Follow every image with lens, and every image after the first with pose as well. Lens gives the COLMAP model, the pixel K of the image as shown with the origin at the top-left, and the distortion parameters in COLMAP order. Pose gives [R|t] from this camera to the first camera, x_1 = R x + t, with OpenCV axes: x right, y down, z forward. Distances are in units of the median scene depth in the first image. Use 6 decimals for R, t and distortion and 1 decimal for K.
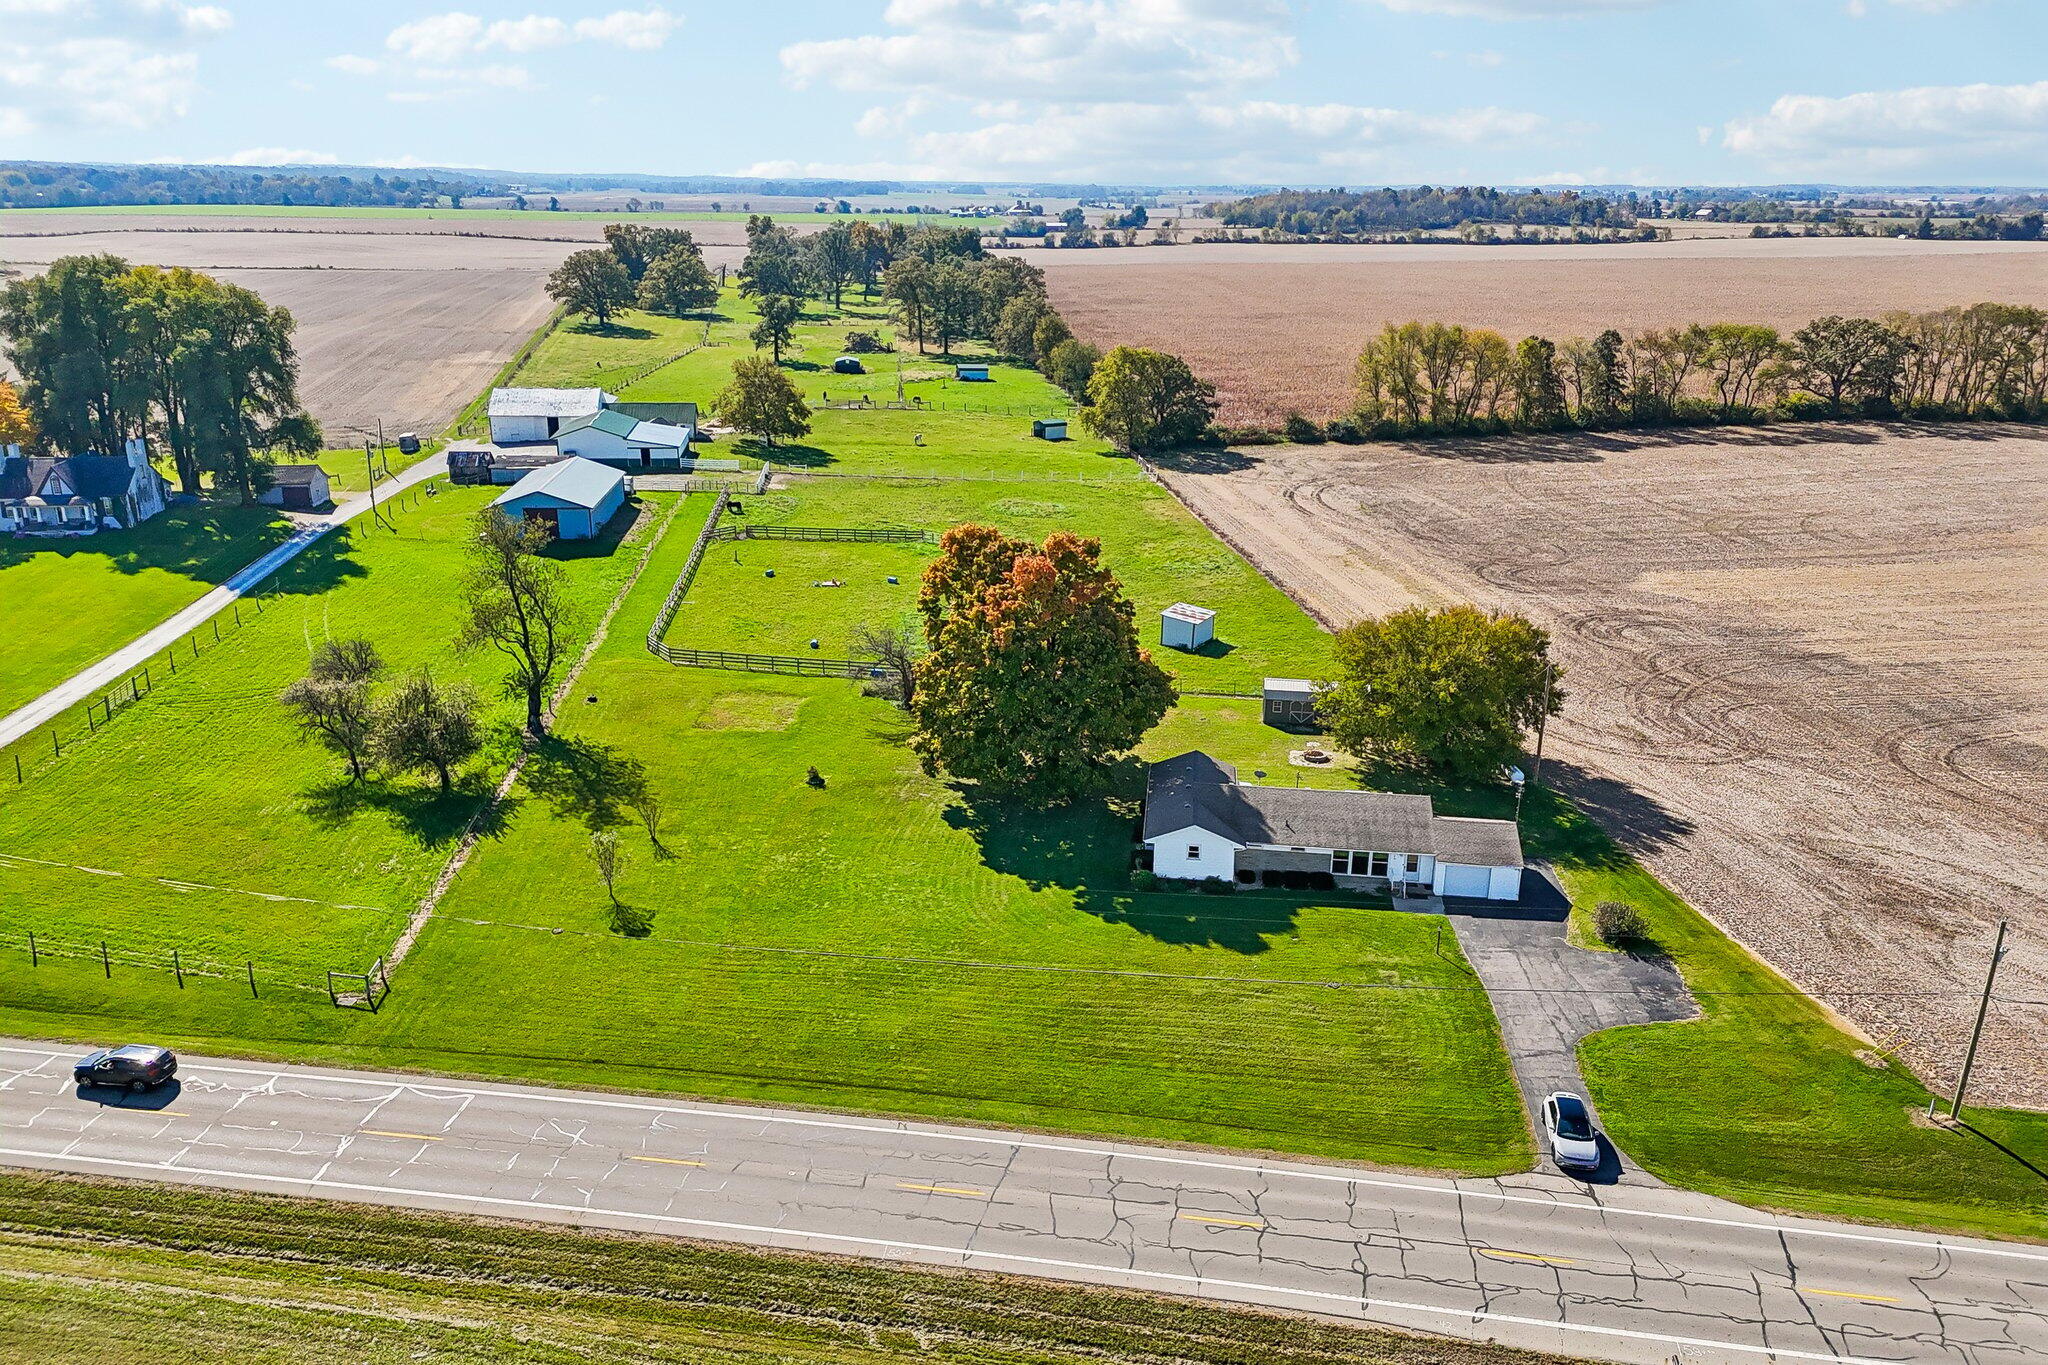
lens RADIAL K [[1498.6, 0, 1024.0], [0, 1498.6, 682.5], [0, 0, 1]] dist [0.075410, -0.078848]
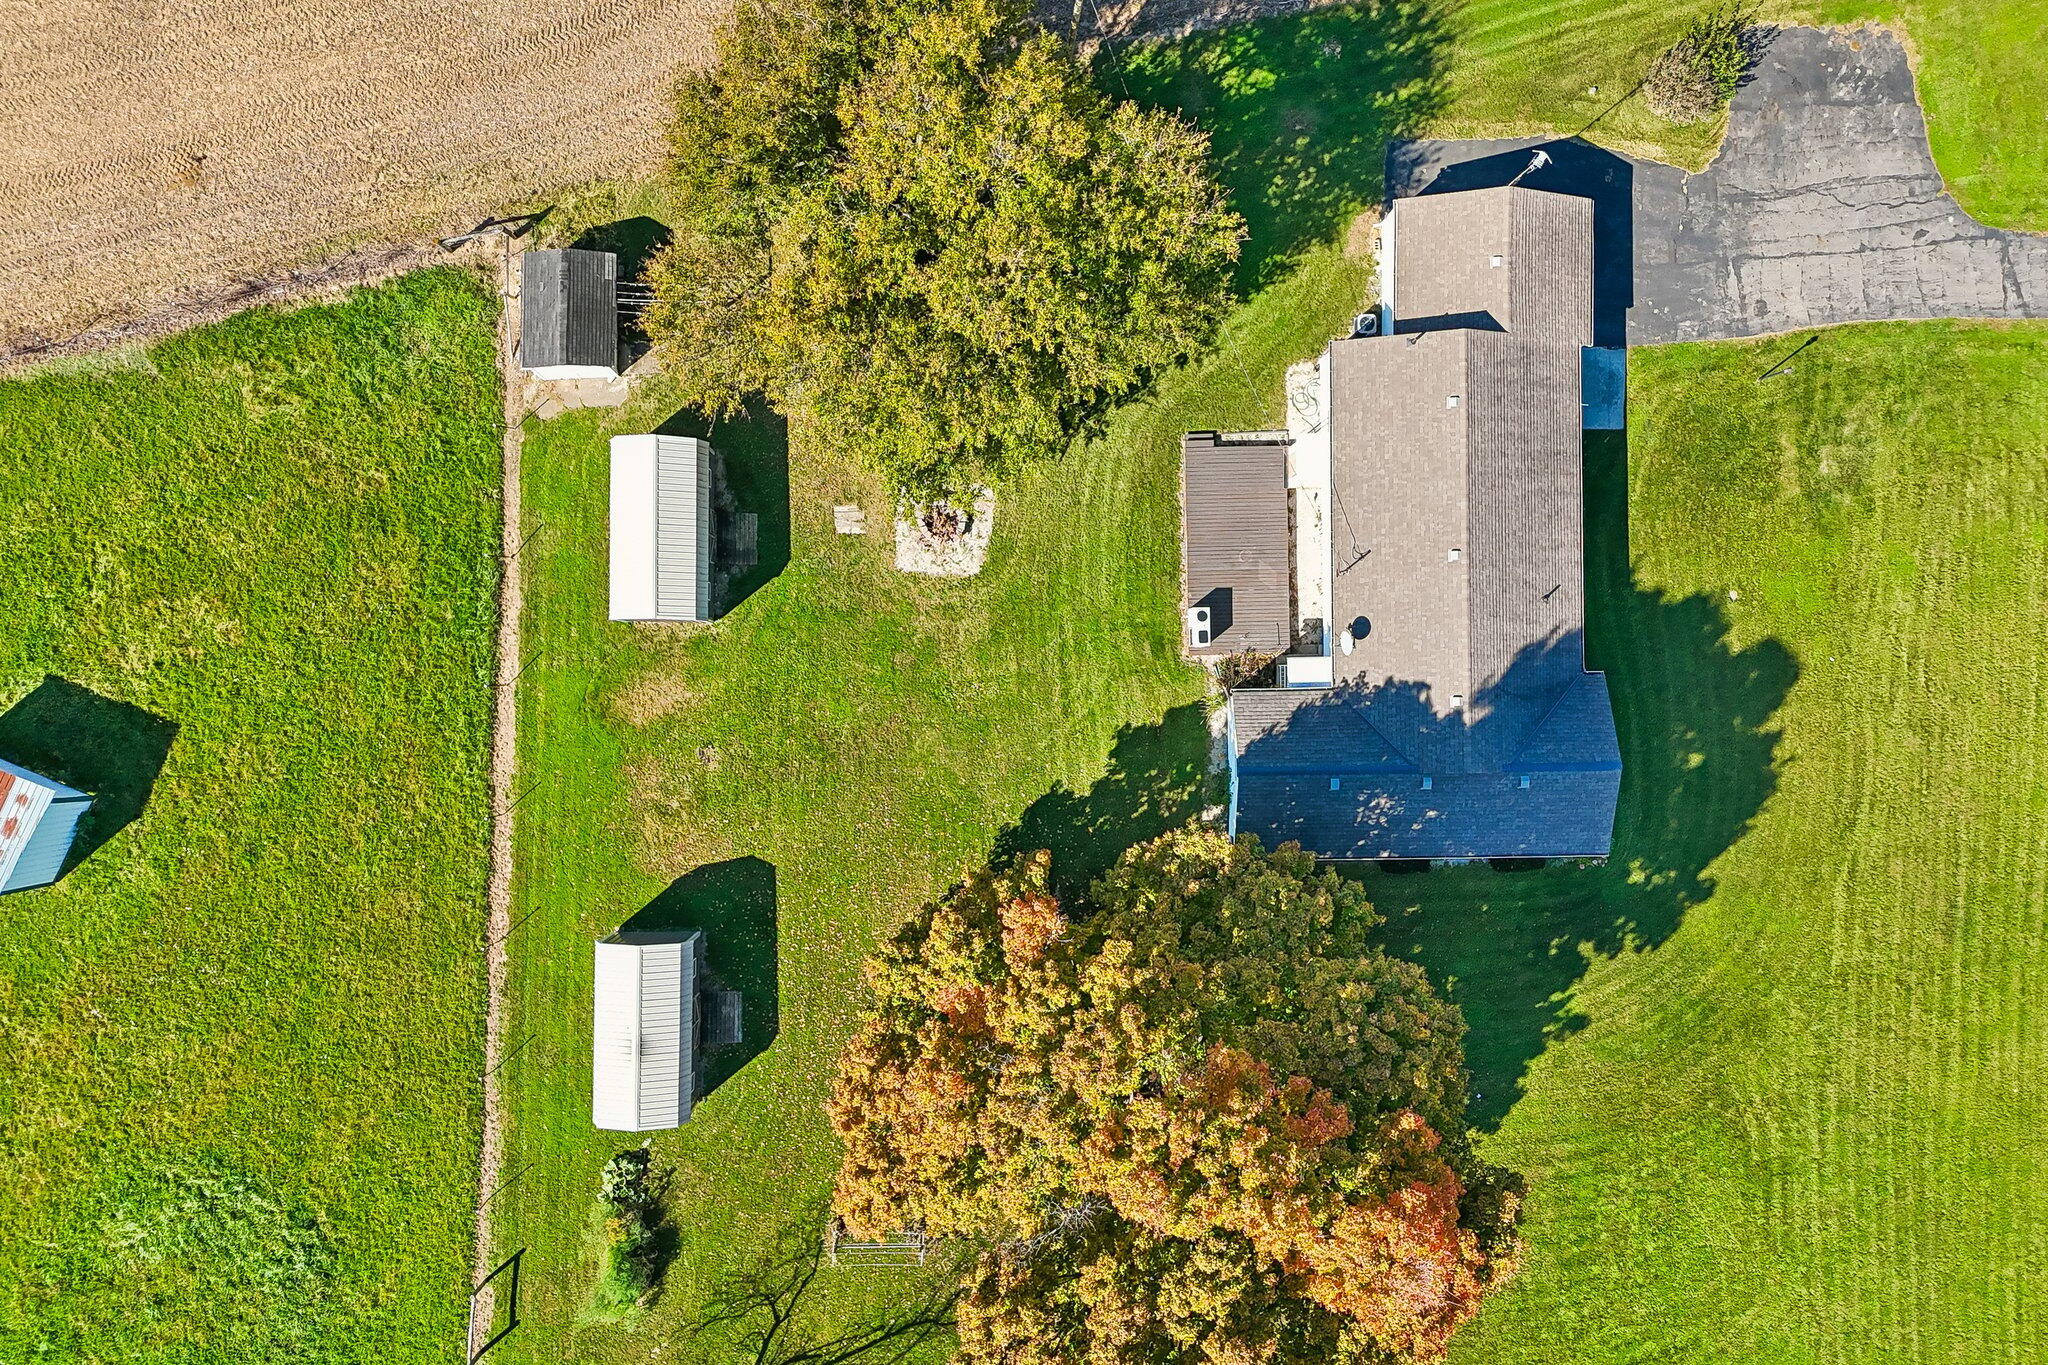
lens RADIAL K [[1482.5, 0, 1024.0], [0, 1482.5, 682.5], [0, 0, 1]] dist [0.102980, -0.126303]
pose [[-0.134160, -0.990935, -0.006979, 0.062894], [0.270895, -0.043448, 0.961628, -0.172889], [-0.953214, 0.127122, 0.274269, 0.371782]]
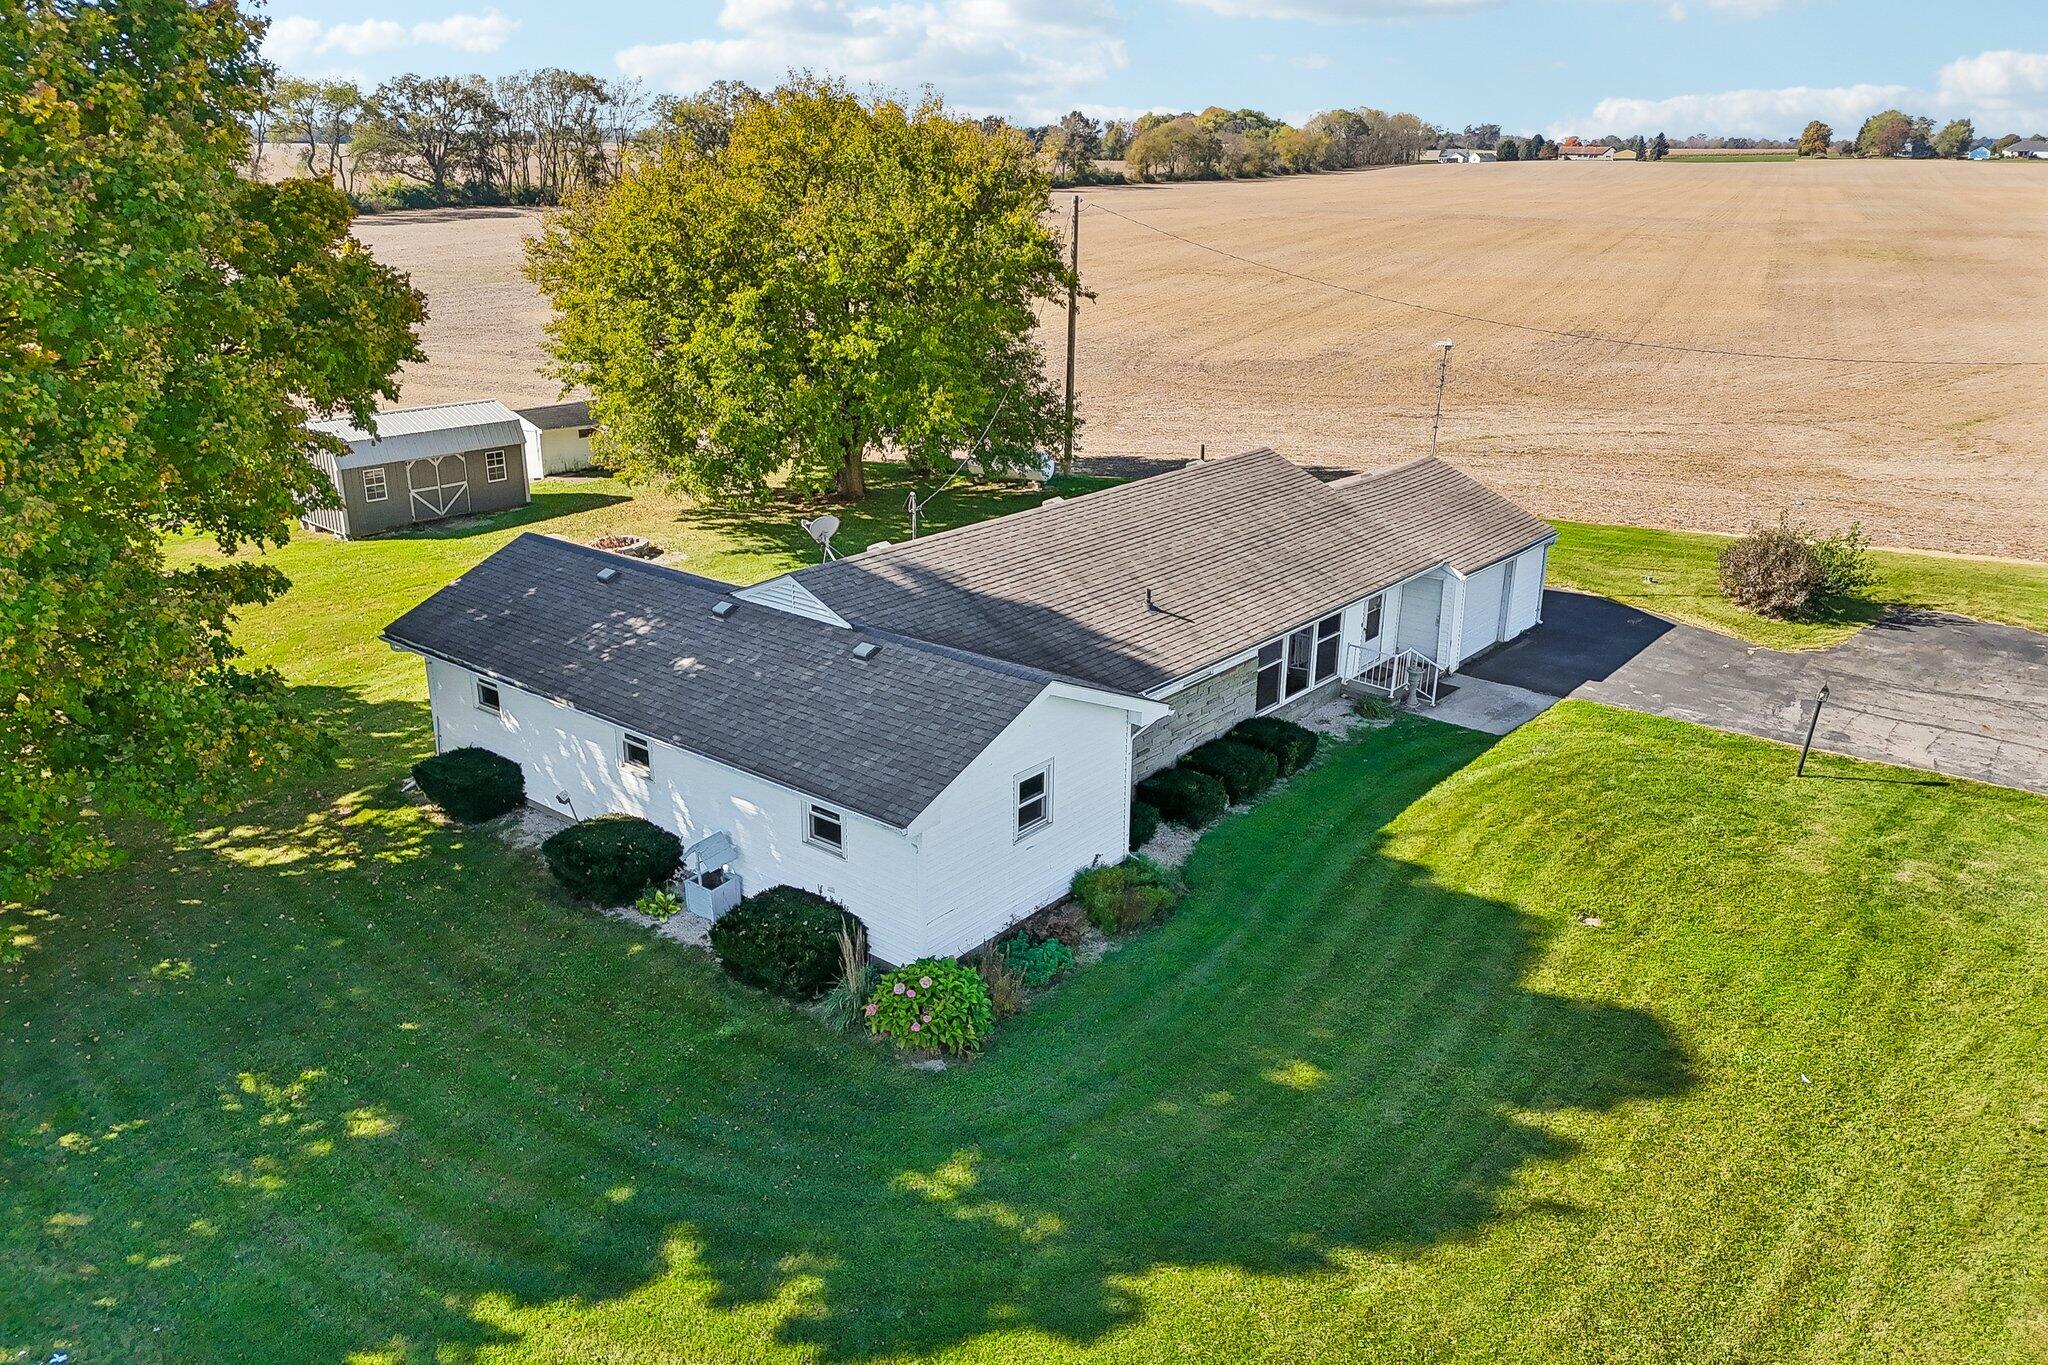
lens RADIAL K [[1526.6, 0, 1025.0], [0, 1526.6, 659.7], [0, 0, 1]] dist [0.071001, -0.074886]
pose [[0.546091, -0.274219, 0.791574, -0.025779], [0.263260, 0.953212, 0.148596, 0.019822], [-0.795286, 0.127242, 0.592731, 0.303814]]
